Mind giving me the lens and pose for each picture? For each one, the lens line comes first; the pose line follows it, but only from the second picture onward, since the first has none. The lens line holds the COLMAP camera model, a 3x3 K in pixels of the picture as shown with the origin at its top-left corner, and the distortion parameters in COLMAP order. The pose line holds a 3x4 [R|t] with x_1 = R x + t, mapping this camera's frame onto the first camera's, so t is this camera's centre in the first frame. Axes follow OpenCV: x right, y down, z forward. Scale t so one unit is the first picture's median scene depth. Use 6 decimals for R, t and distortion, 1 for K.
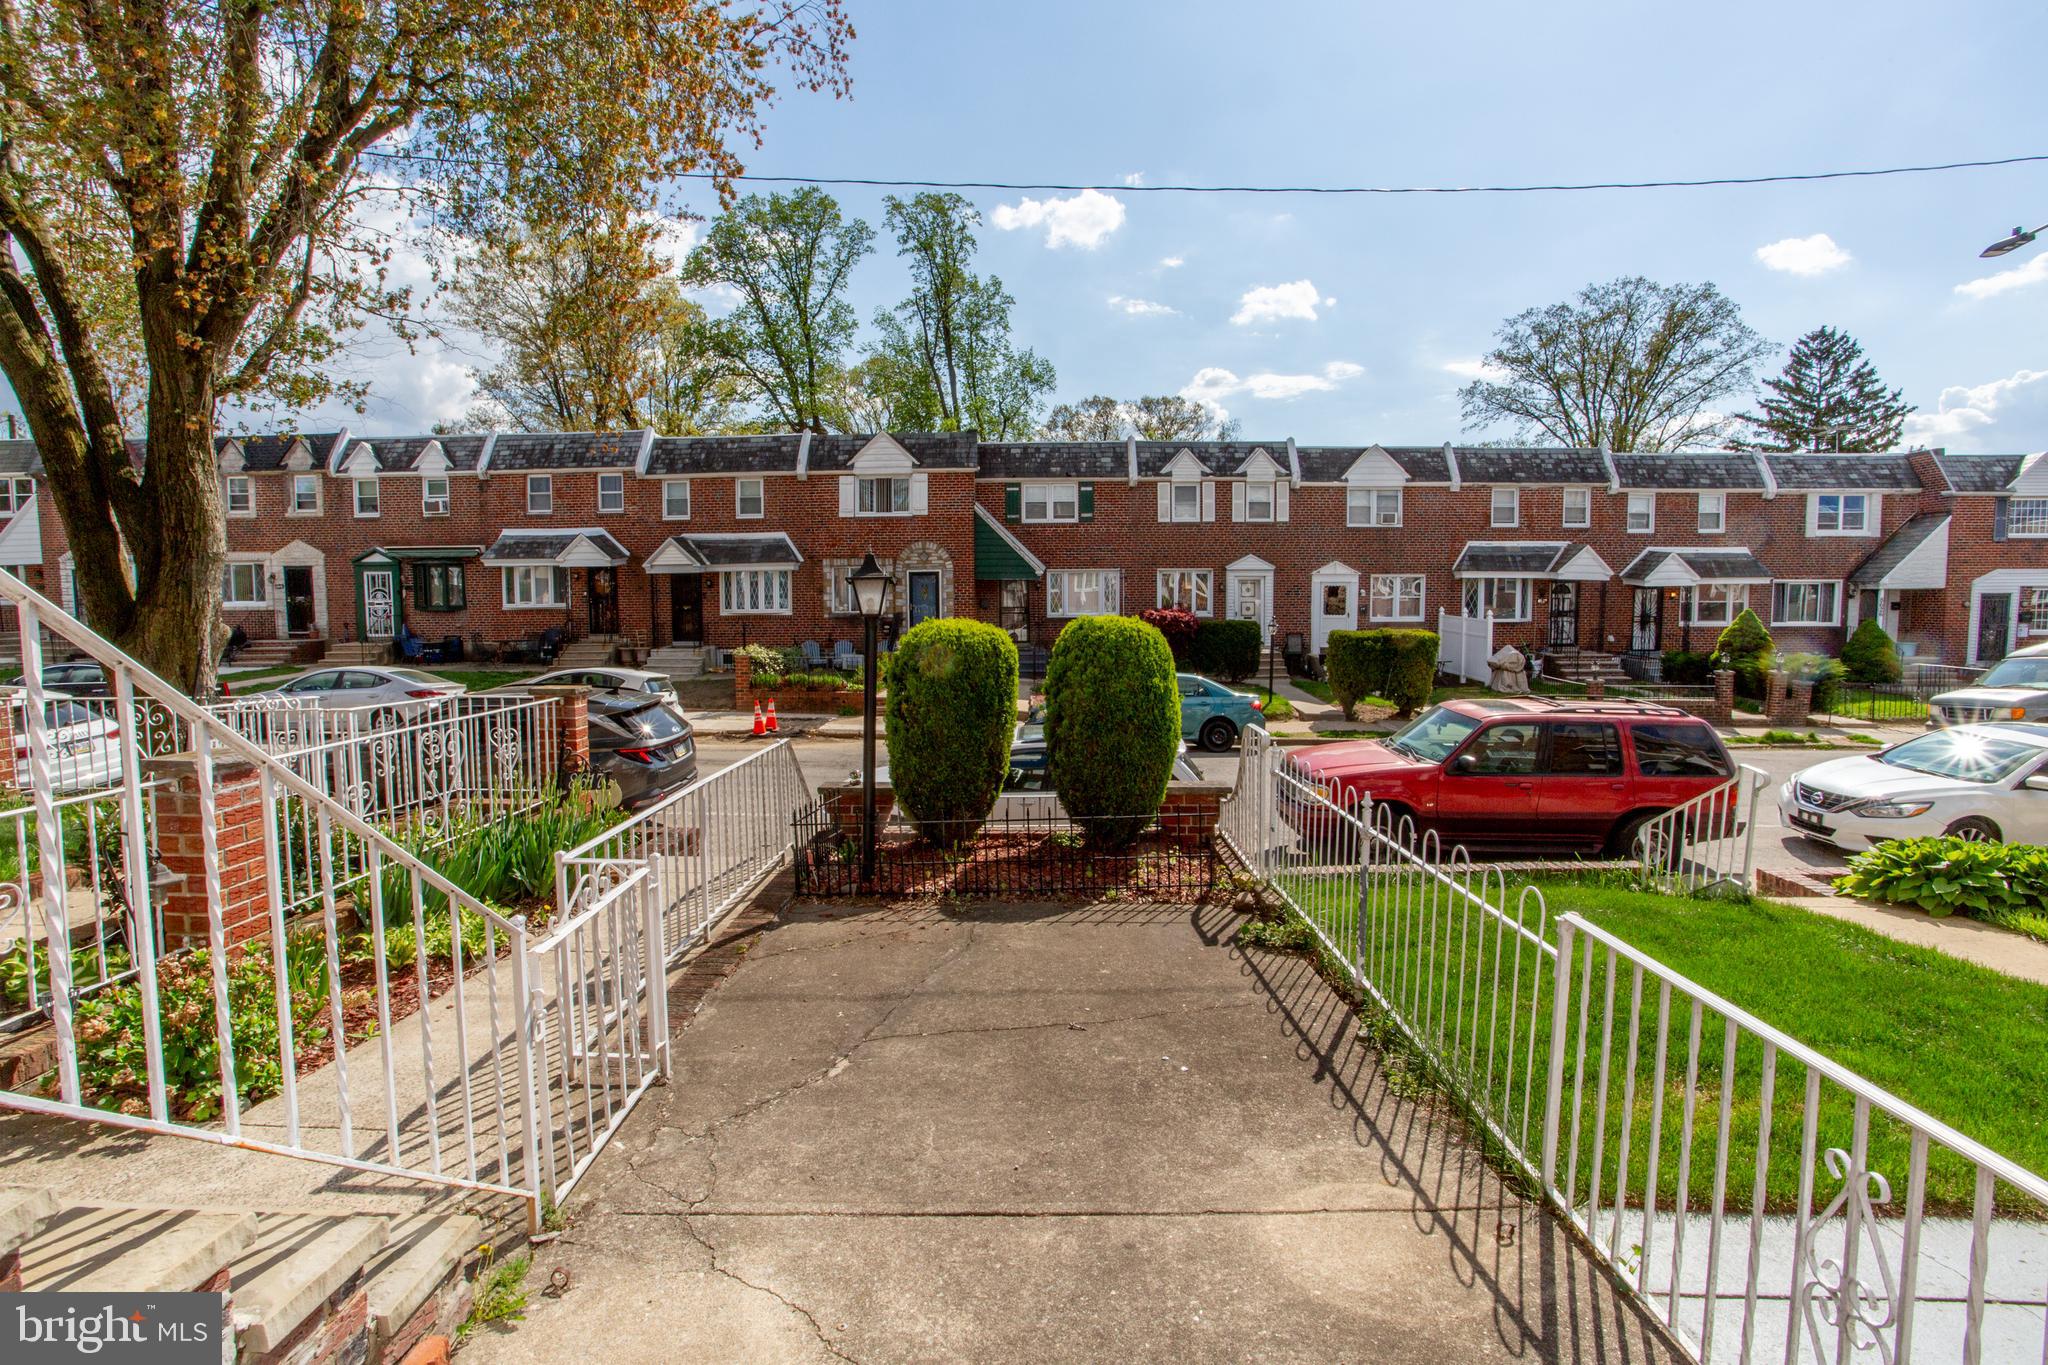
lens RADIAL K [[981.6, 0, 1018.7], [0, 981.6, 676.6], [0, 0, 1]] dist [-0.079528, 0.027817]
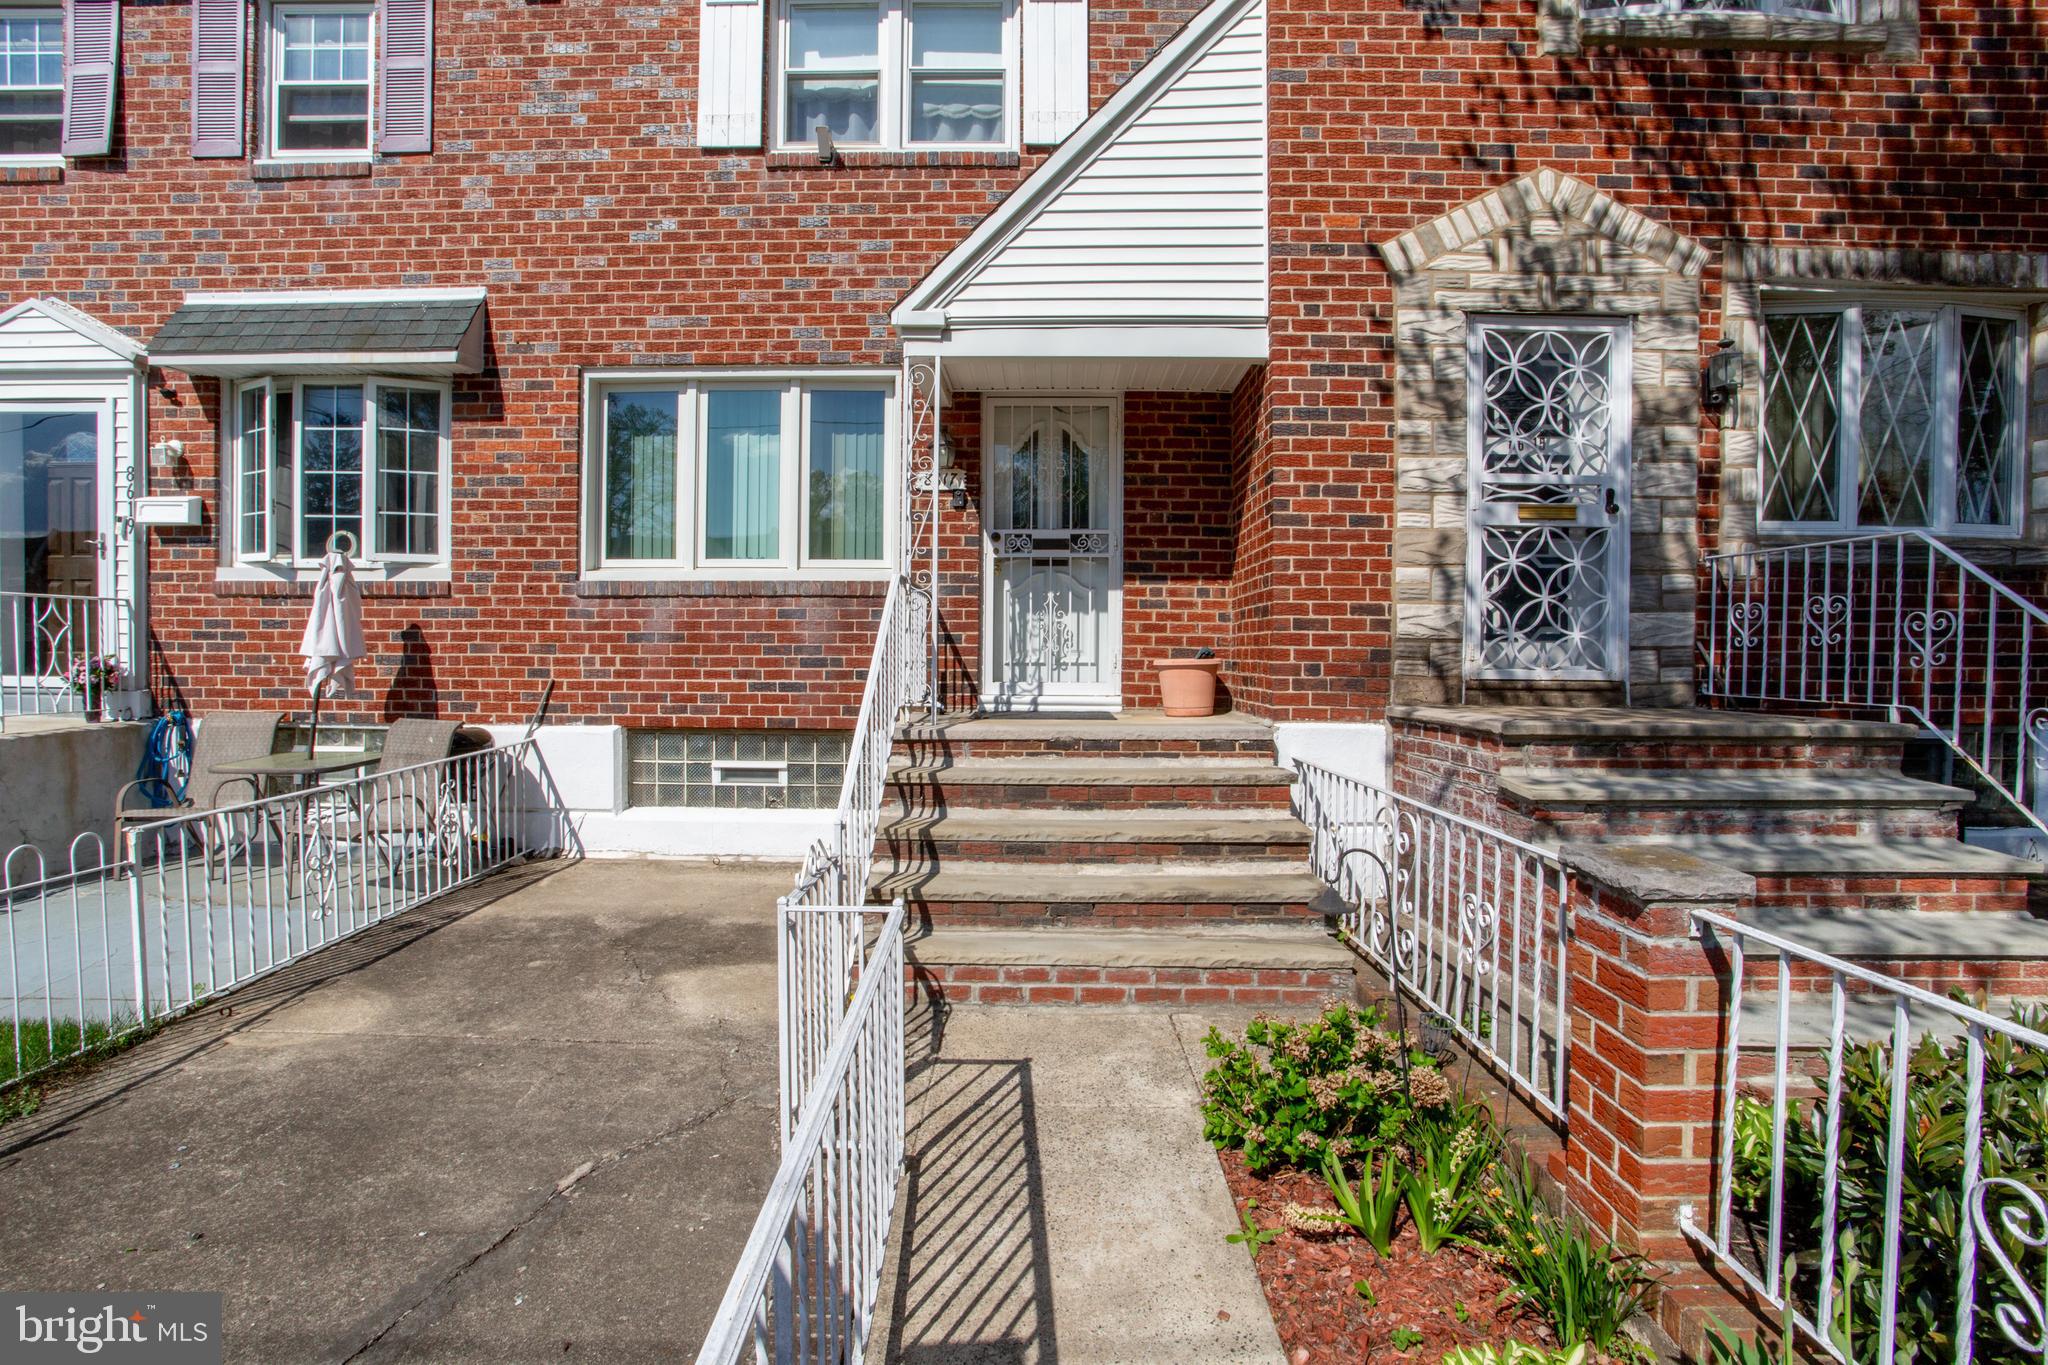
lens RADIAL K [[1006.4, 0, 1016.8], [0, 1006.4, 677.1], [0, 0, 1]] dist [-0.088636, 0.042182]
pose [[-0.999956, -0.009409, 0.000538, -0.676952], [-0.009291, 0.993746, 0.111277, -0.130020], [-0.001582, 0.111267, -0.993789, 2.160665]]
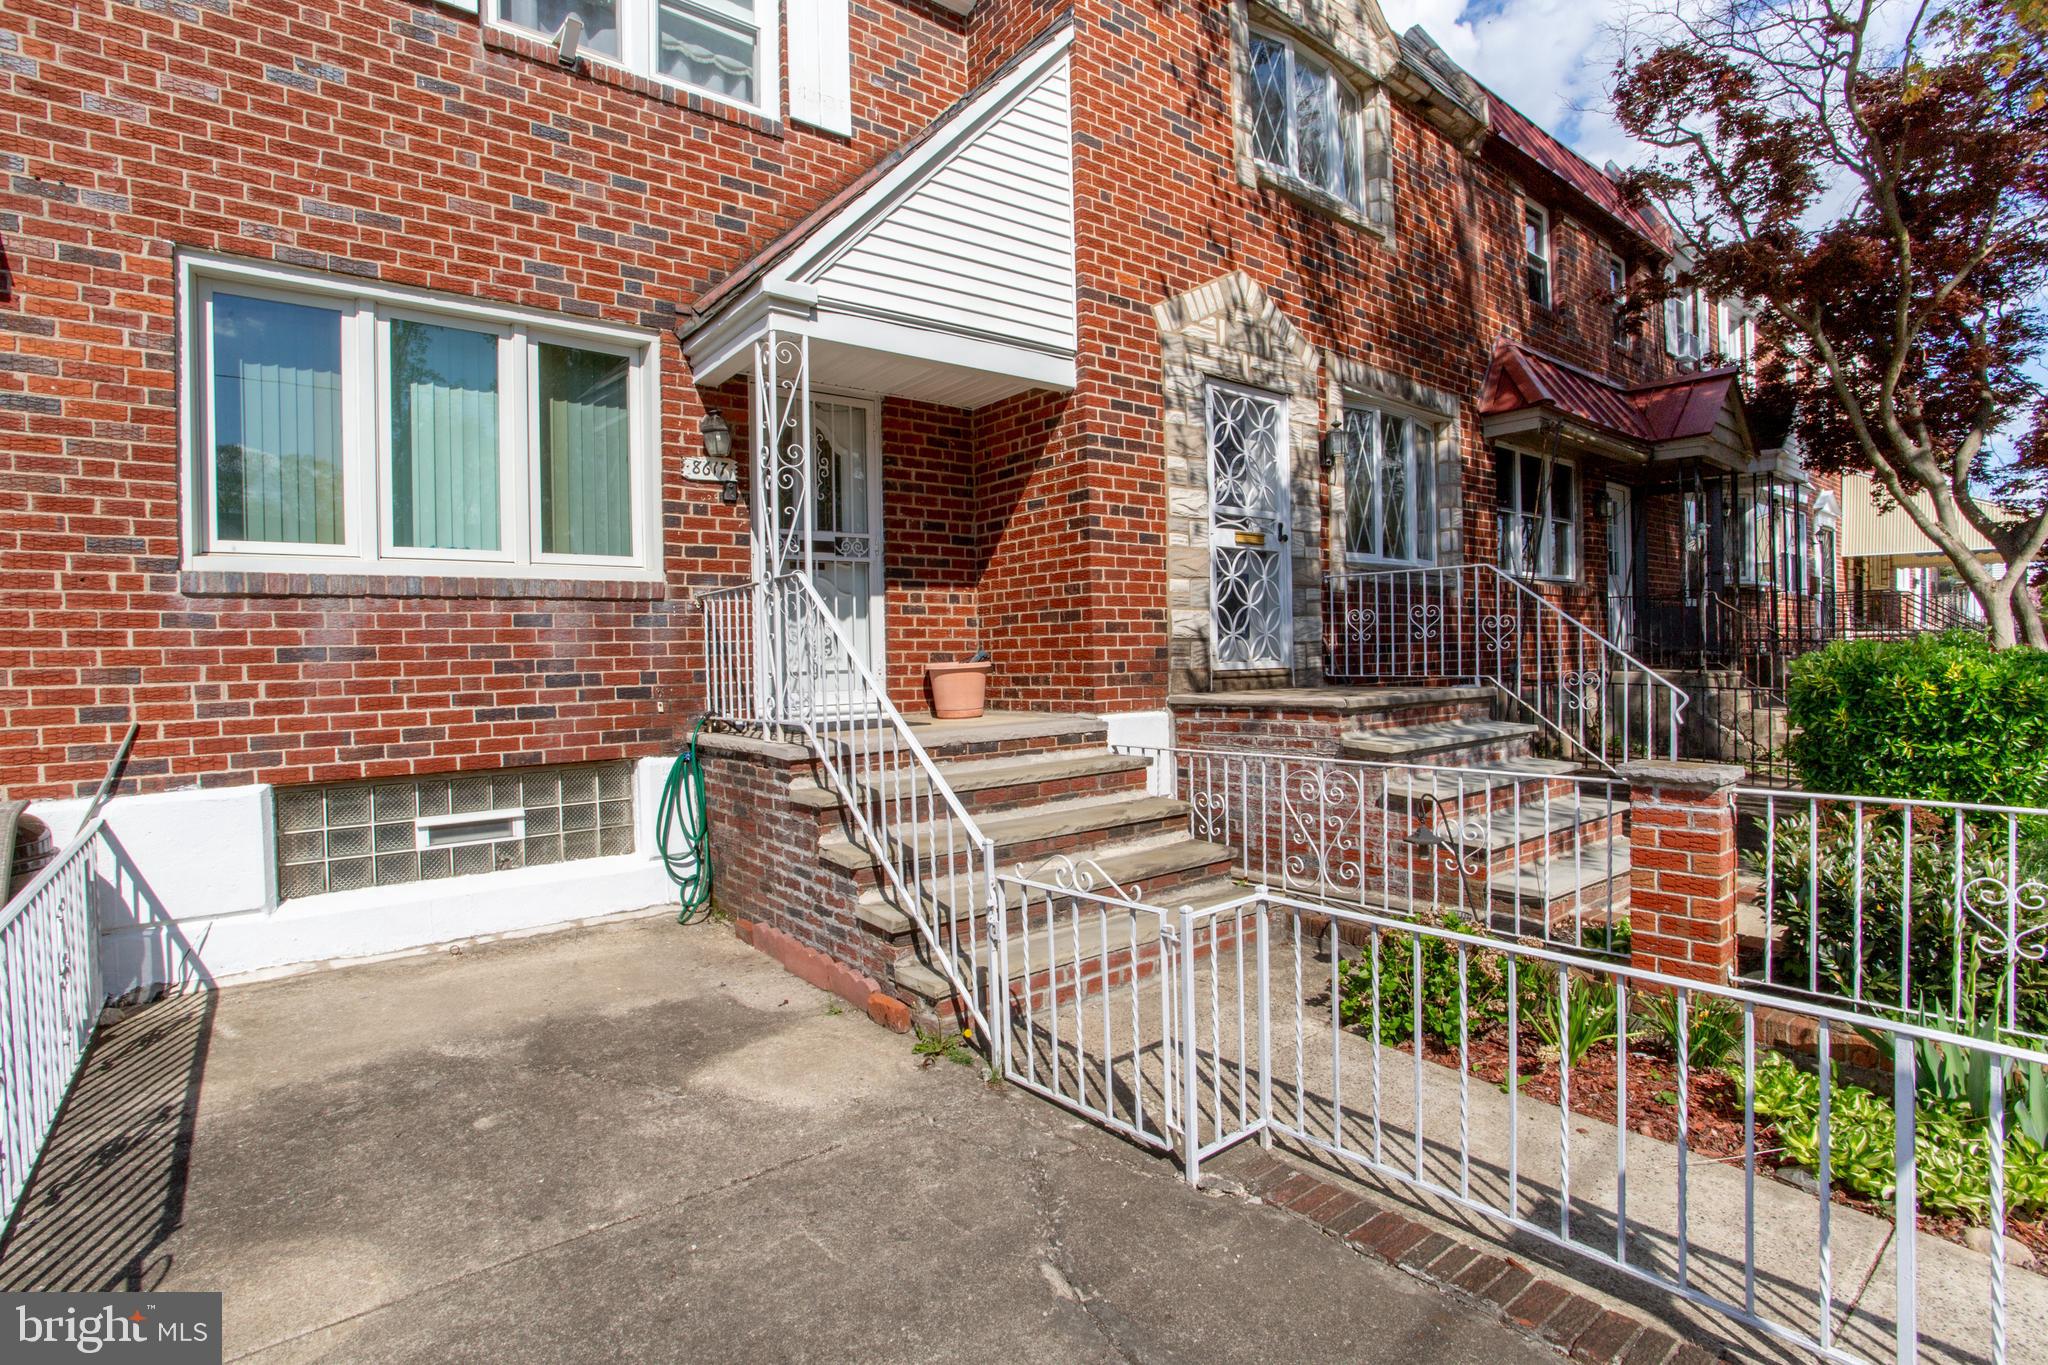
lens RADIAL K [[1006.4, 0, 1016.8], [0, 1006.4, 677.1], [0, 0, 1]] dist [-0.088636, 0.042182]
pose [[-0.768878, 0.027824, -0.638789, 0.323560], [-0.035187, 0.995698, 0.085722, -0.095454], [0.638426, 0.088387, -0.764591, 1.800891]]
